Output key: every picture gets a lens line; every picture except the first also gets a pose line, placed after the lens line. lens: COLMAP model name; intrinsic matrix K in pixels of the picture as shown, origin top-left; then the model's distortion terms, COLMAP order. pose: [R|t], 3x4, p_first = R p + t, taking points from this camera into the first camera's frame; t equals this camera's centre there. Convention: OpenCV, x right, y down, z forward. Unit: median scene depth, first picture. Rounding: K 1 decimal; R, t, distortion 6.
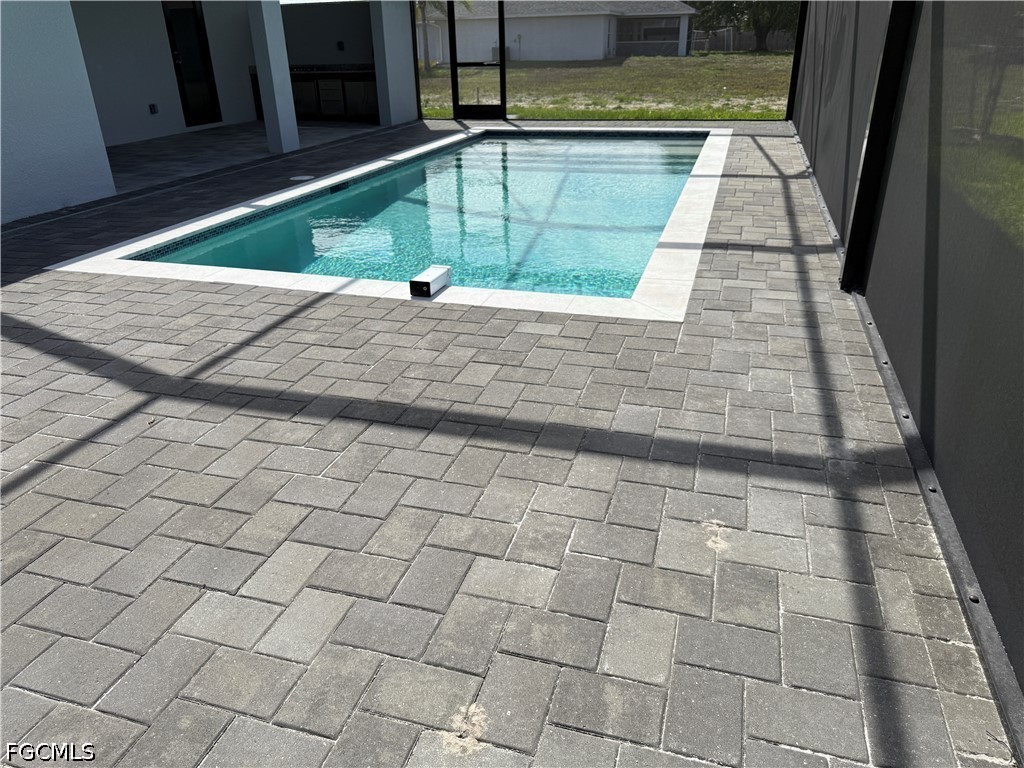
lens RADIAL K [[729.4, 0, 510.9], [0, 729.4, 387.6], [0, 0, 1]] dist [0.017890, -0.017970]
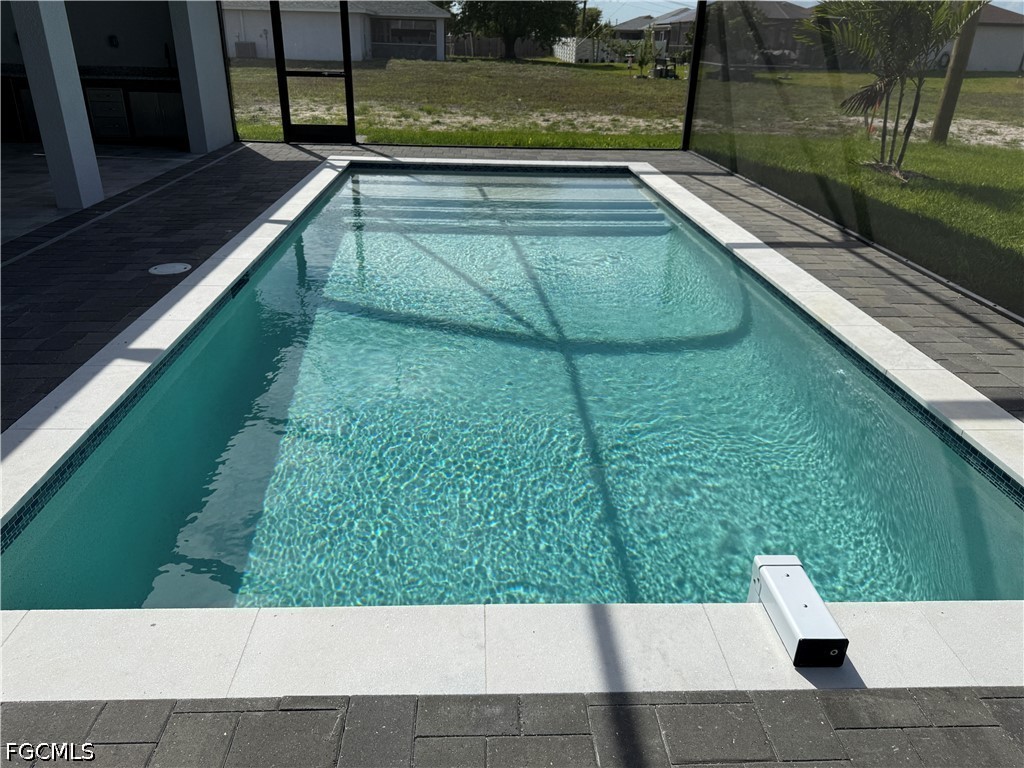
lens RADIAL K [[729.4, 0, 511.2], [0, 729.4, 391.2], [0, 0, 1]] dist [0.017890, -0.017970]
pose [[0.942684, -0.103653, 0.317179, -0.124692], [0.102096, 0.994541, 0.021577, -0.094661], [-0.317684, 0.012043, 0.948120, 0.185045]]
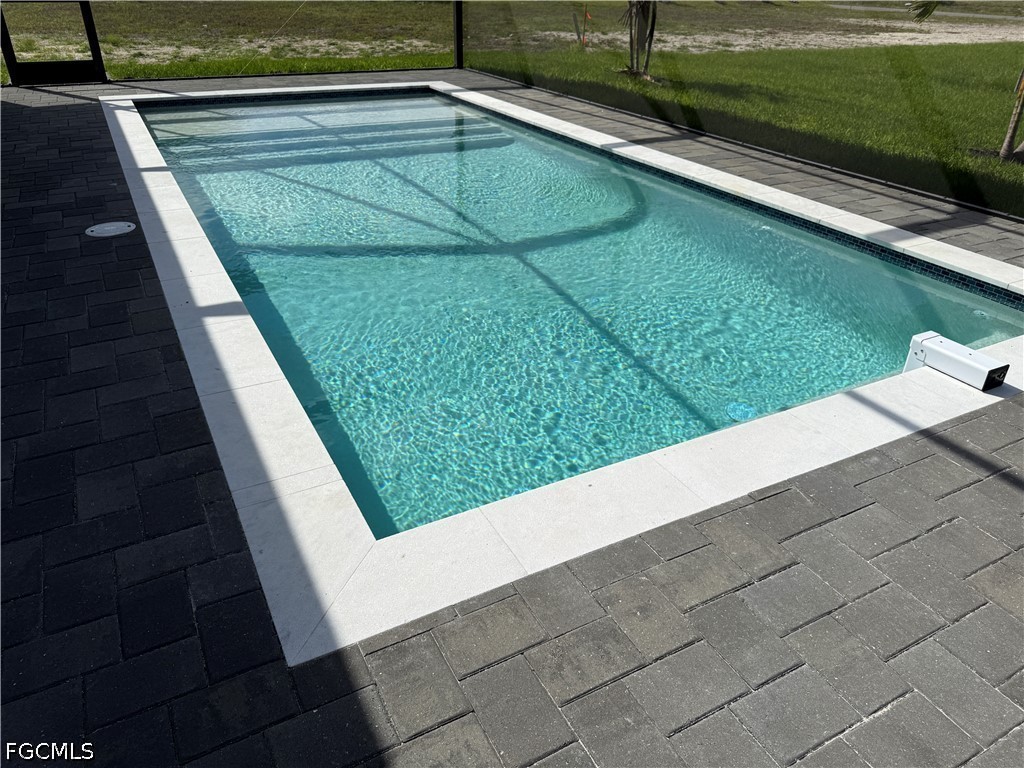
lens RADIAL K [[729.4, 0, 513.6], [0, 729.4, 374.6], [0, 0, 1]] dist [0.017890, -0.017970]
pose [[0.709264, -0.311225, 0.632522, -0.253700], [0.269517, 0.948818, 0.164638, -0.108621], [-0.651387, 0.053703, 0.756842, 0.226376]]
